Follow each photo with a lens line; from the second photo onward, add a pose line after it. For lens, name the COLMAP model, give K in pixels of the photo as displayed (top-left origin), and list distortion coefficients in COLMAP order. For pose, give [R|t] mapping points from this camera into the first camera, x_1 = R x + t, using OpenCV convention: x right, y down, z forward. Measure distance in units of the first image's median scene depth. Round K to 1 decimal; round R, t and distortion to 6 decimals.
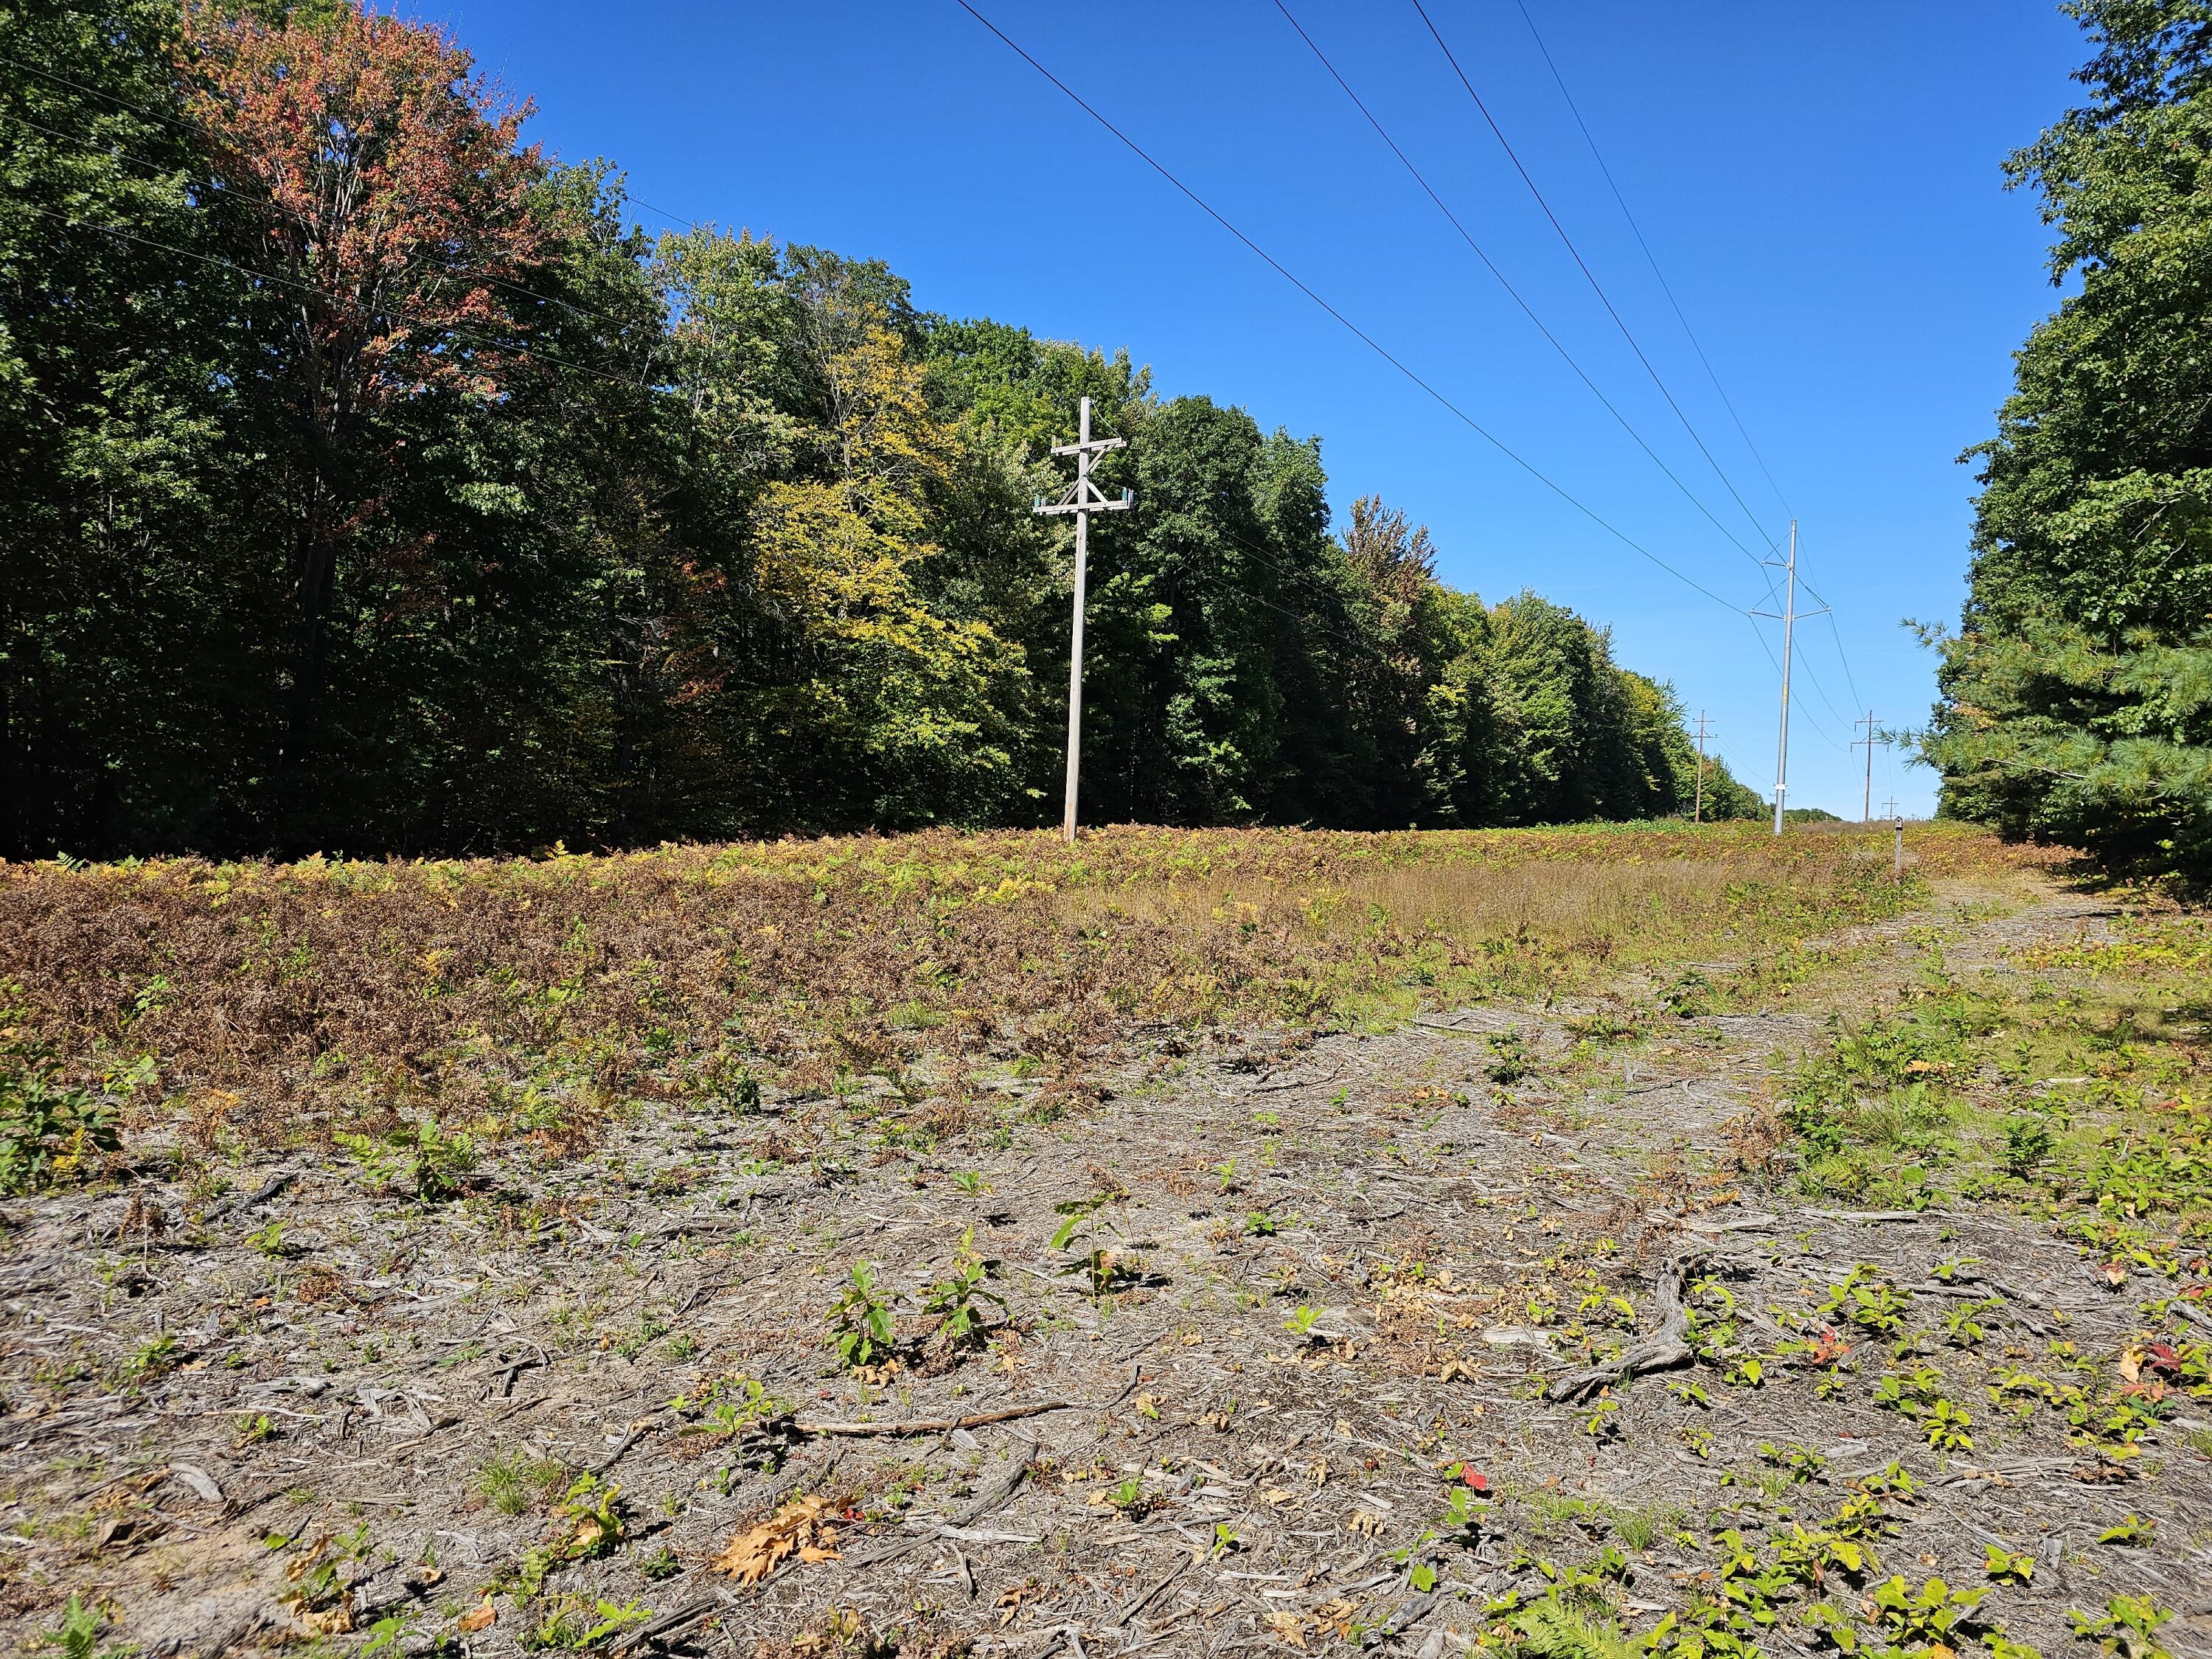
lens RADIAL K [[1498.9, 0, 1117.9], [0, 1498.9, 819.9], [0, 0, 1]] dist [0.083685, -0.072764]
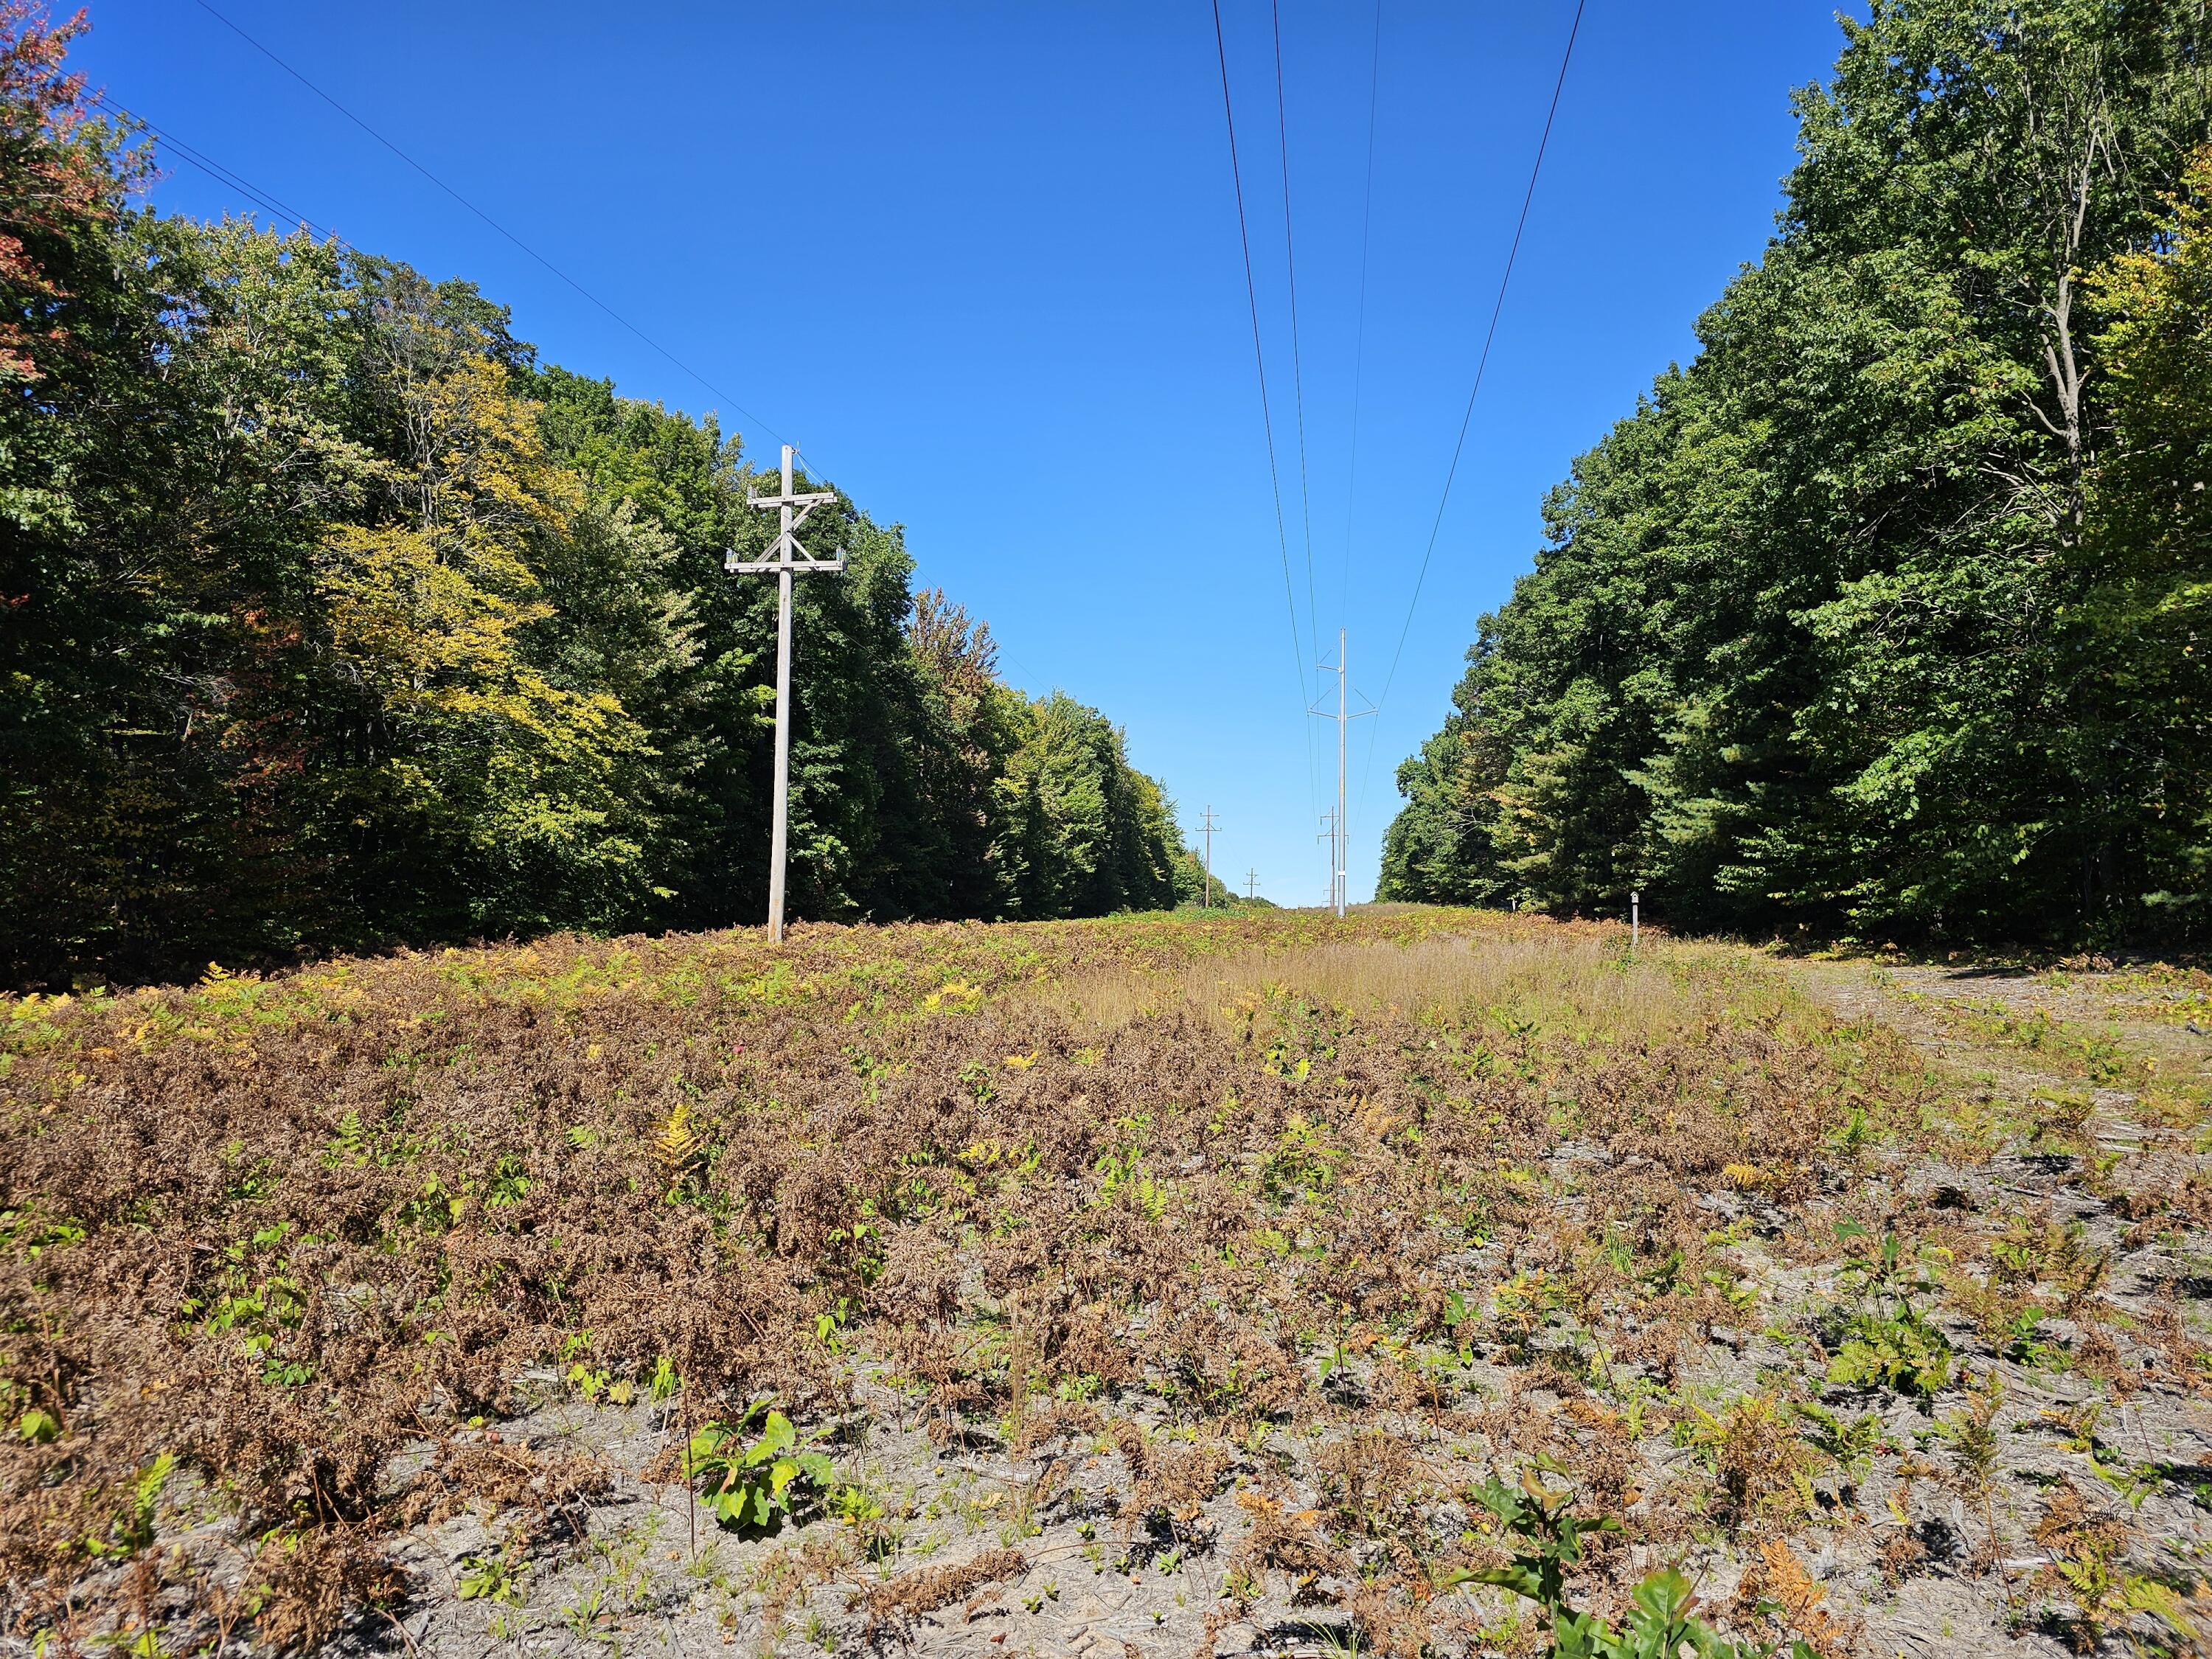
lens RADIAL K [[1498.9, 0, 1105.9], [0, 1498.9, 813.1], [0, 0, 1]] dist [0.083685, -0.072764]
pose [[0.940624, -0.004496, 0.339421, -0.114367], [0.028666, 0.997392, -0.066231, 0.002654], [-0.338239, 0.072028, 0.938300, 0.081217]]
